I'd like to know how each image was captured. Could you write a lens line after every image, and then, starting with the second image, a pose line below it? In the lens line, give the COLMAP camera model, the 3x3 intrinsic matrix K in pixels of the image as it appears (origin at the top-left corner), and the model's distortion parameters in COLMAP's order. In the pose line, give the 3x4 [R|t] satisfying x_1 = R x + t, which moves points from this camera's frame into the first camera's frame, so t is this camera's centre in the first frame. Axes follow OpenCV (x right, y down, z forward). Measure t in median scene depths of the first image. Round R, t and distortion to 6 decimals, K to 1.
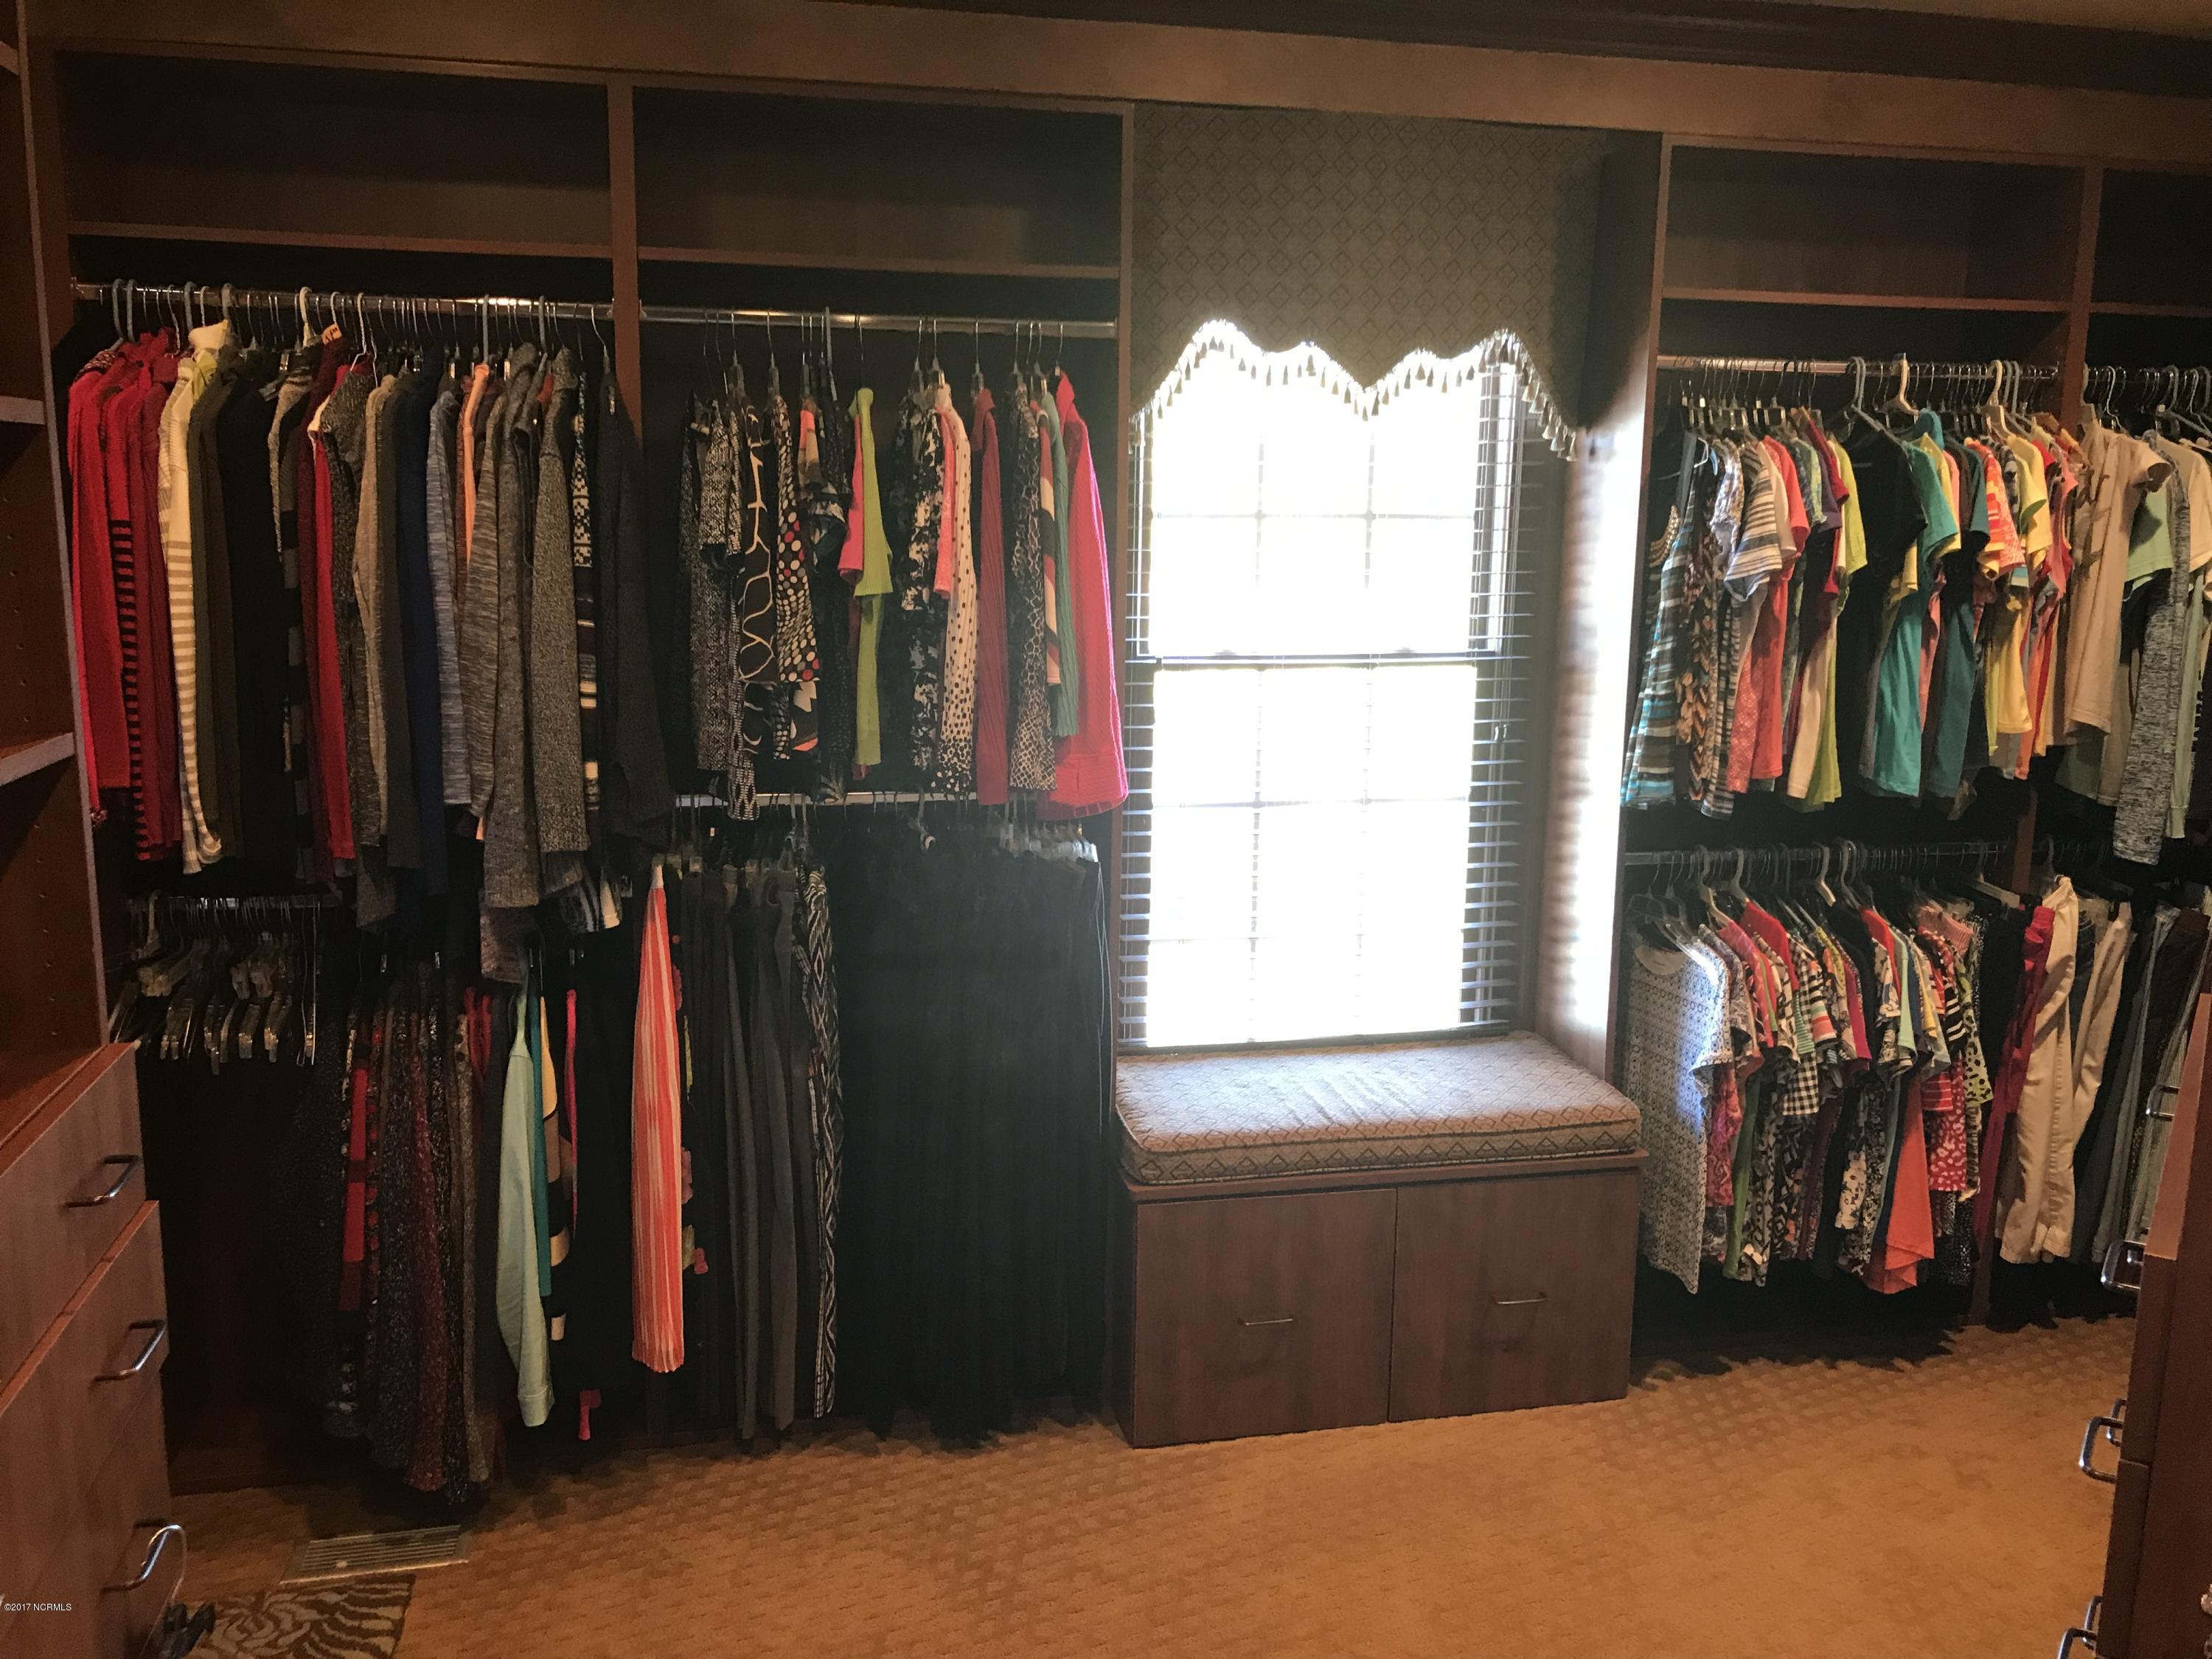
lens RADIAL K [[1812.4, 0, 1114.3], [0, 1812.4, 829.2], [0, 0, 1]] dist [0.035421, -0.045050]
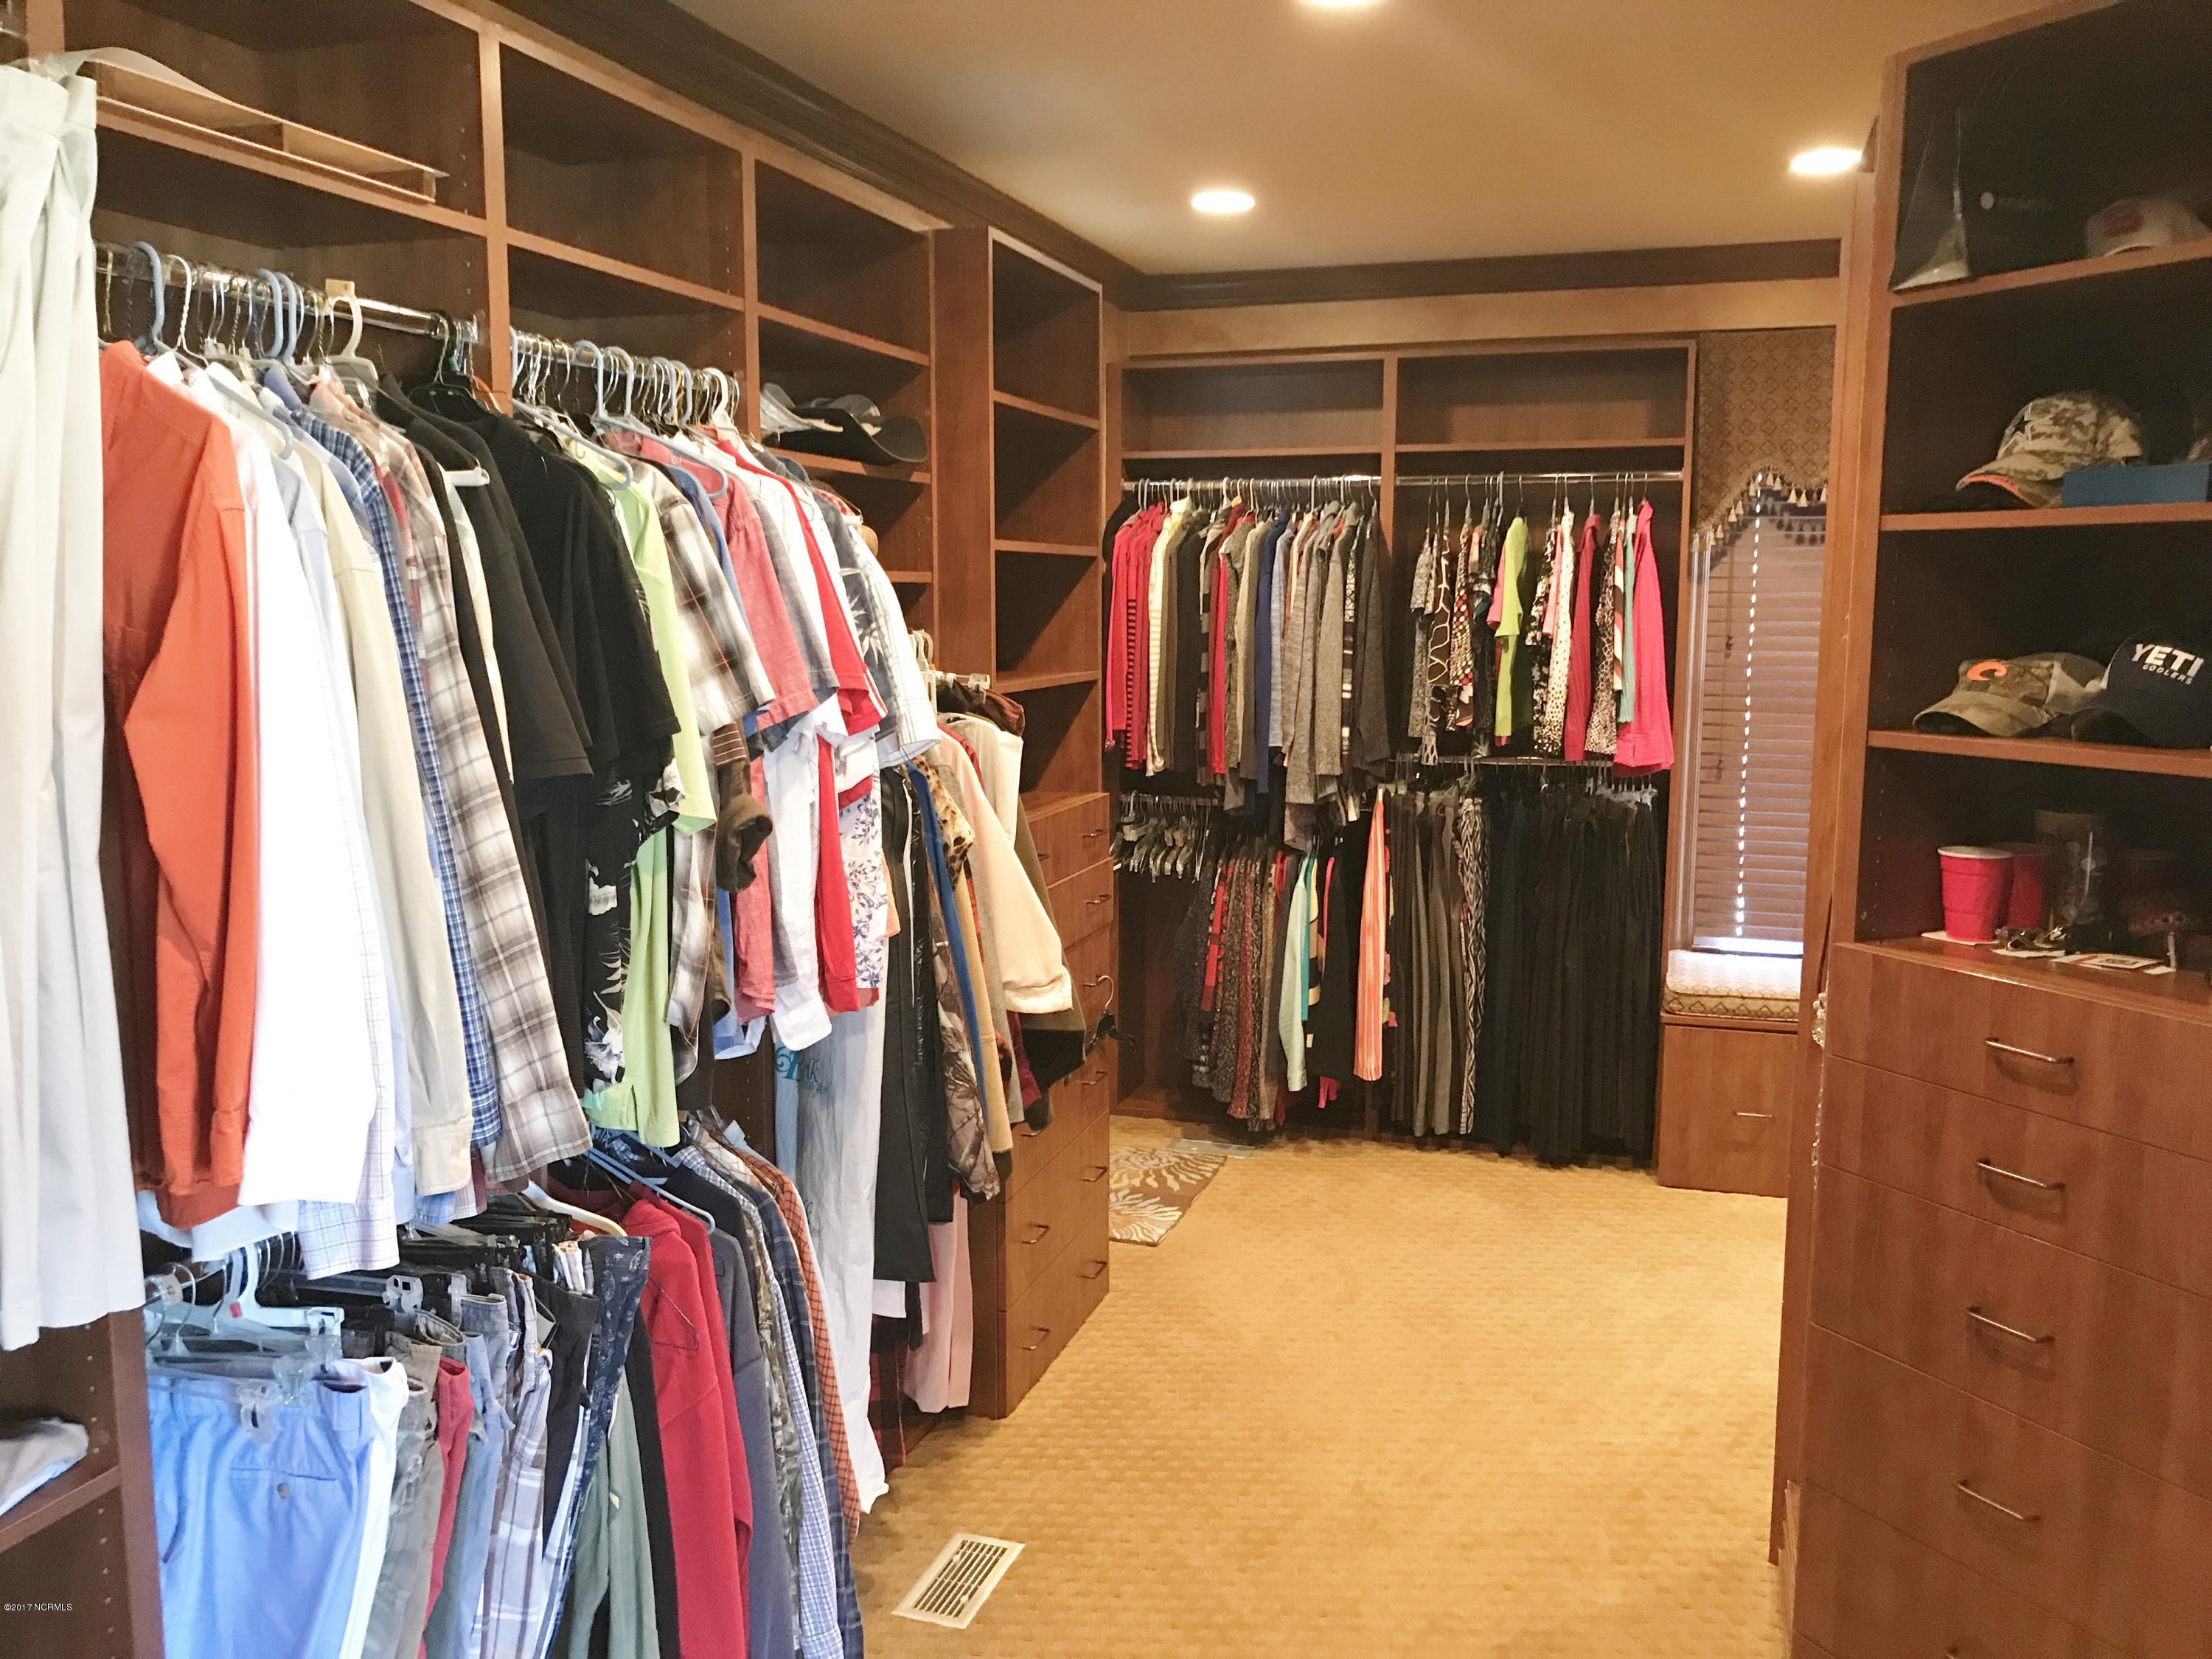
lens RADIAL K [[1812.4, 0, 1102.8], [0, 1812.4, 828.5], [0, 0, 1]] dist [0.035421, -0.045050]
pose [[0.863430, 0.049144, -0.502069, 0.414154], [-0.075775, 0.996587, -0.032765, 0.140112], [0.498745, 0.066334, 0.864206, -0.678460]]
